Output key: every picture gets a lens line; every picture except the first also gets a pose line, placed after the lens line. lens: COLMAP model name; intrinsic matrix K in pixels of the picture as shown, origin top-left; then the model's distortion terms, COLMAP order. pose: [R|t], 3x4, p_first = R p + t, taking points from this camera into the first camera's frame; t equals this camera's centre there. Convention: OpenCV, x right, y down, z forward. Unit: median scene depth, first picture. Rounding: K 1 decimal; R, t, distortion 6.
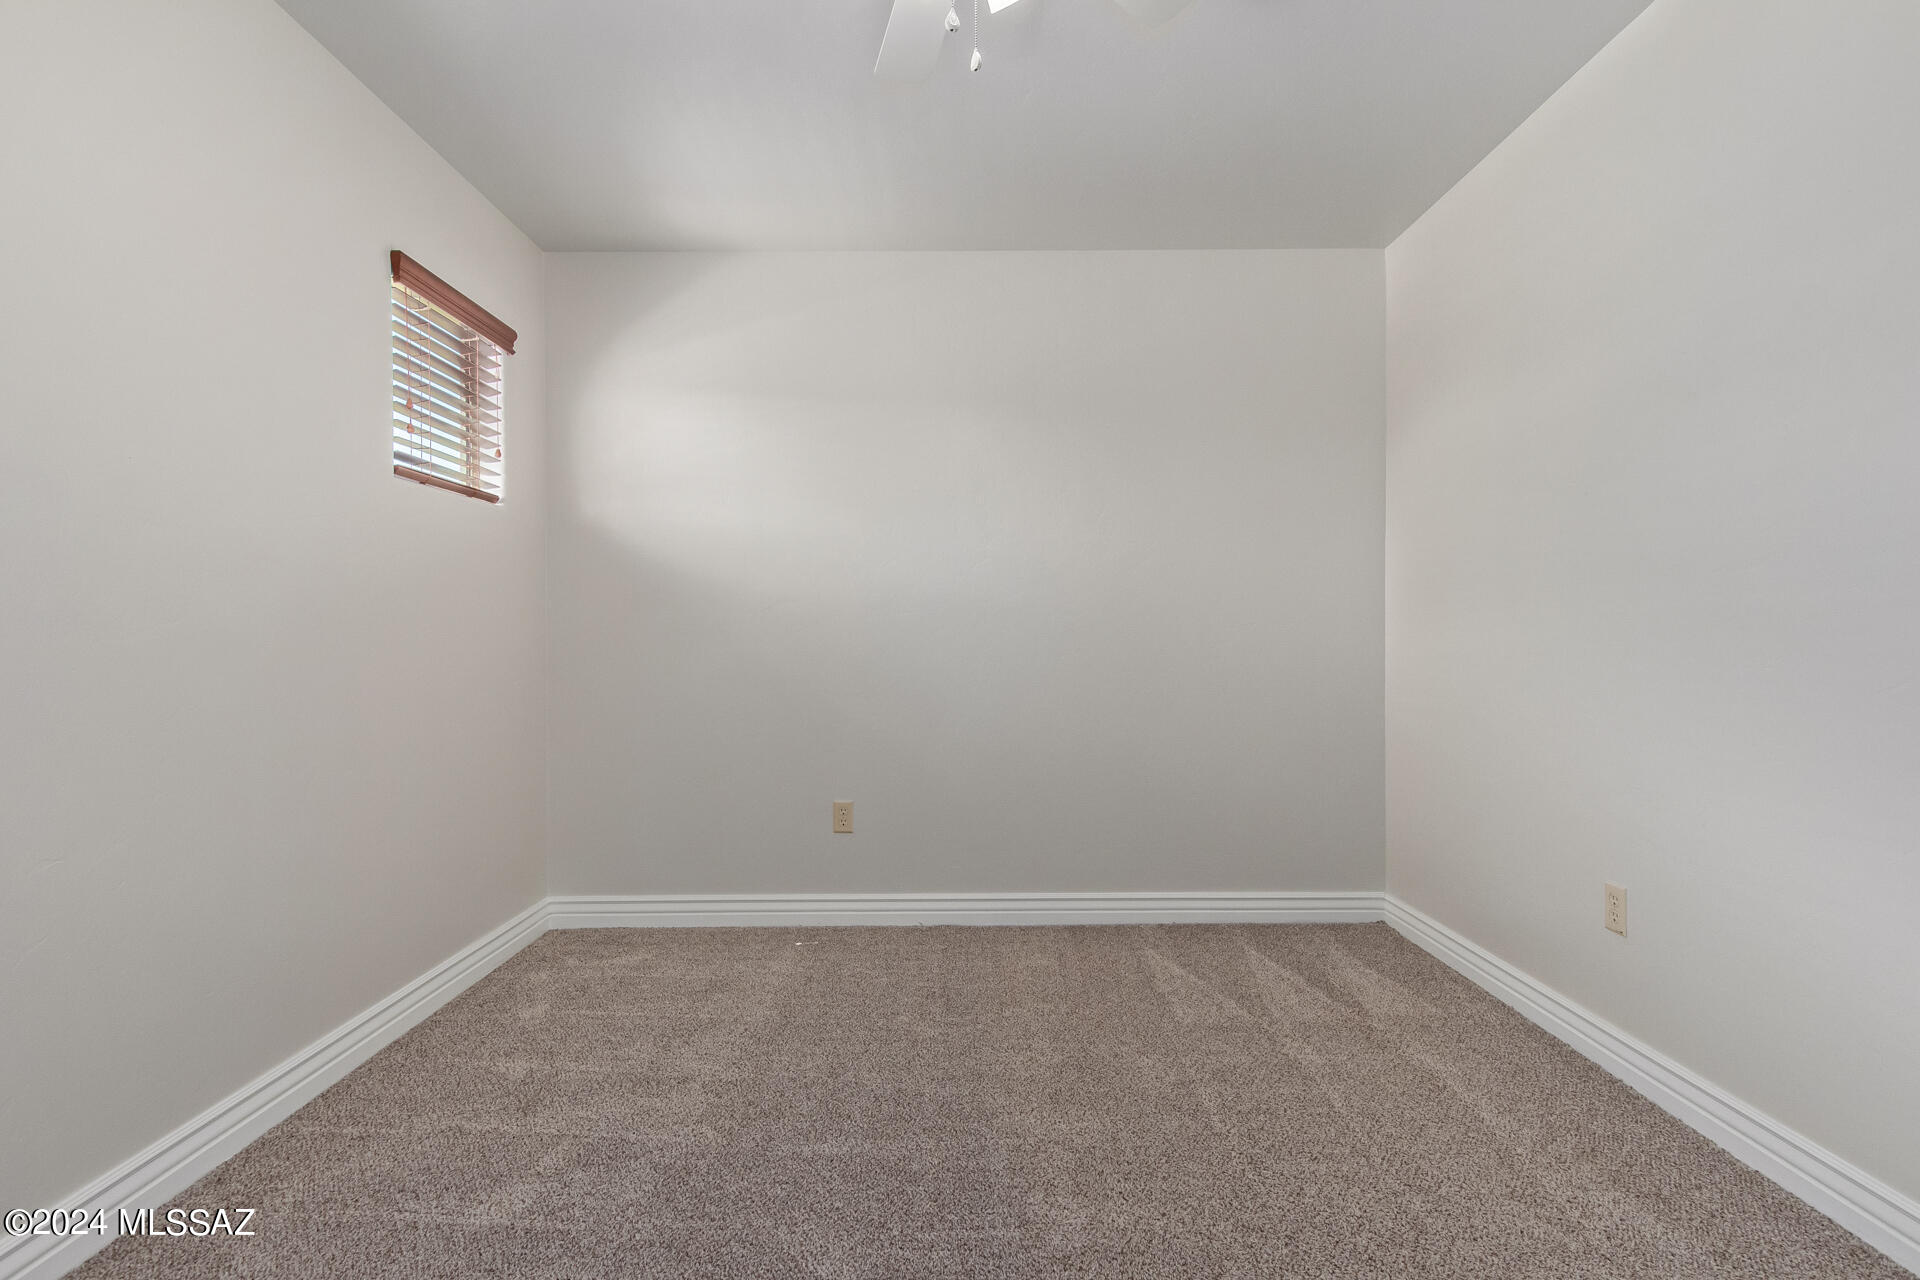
lens RADIAL K [[921.6, 0, 968.2], [0, 921.6, 643.9], [0, 0, 1]] dist [0.013316, -0.005544]
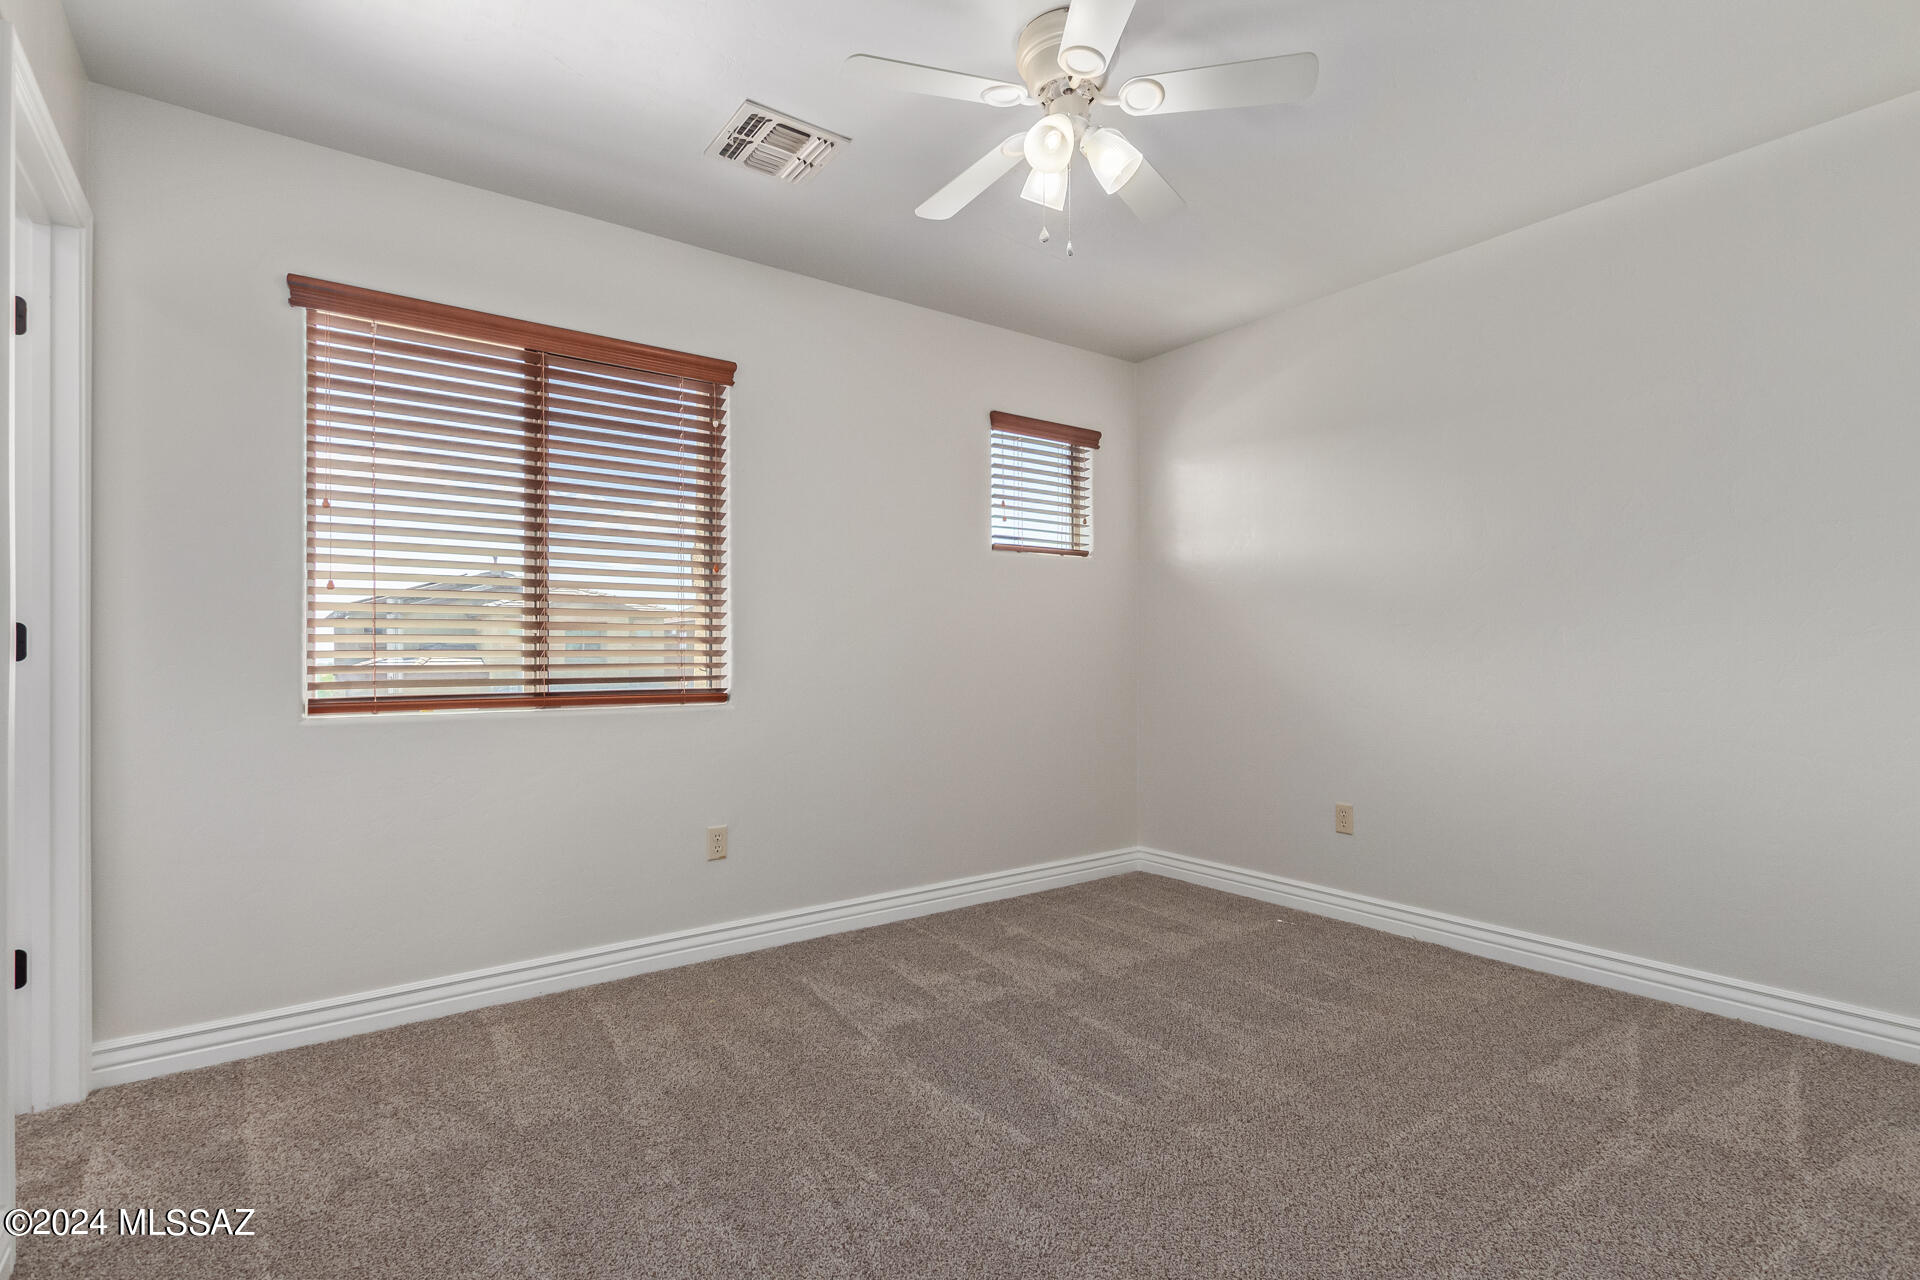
lens RADIAL K [[917.0, 0, 962.8], [0, 917.0, 647.3], [0, 0, 1]] dist [0.006292, -0.000332]
pose [[0.580194, -0.008811, -0.814431, 0.547674], [-0.002240, 0.999920, -0.012413, 0.005028], [0.814475, 0.009027, 0.580128, 0.031547]]
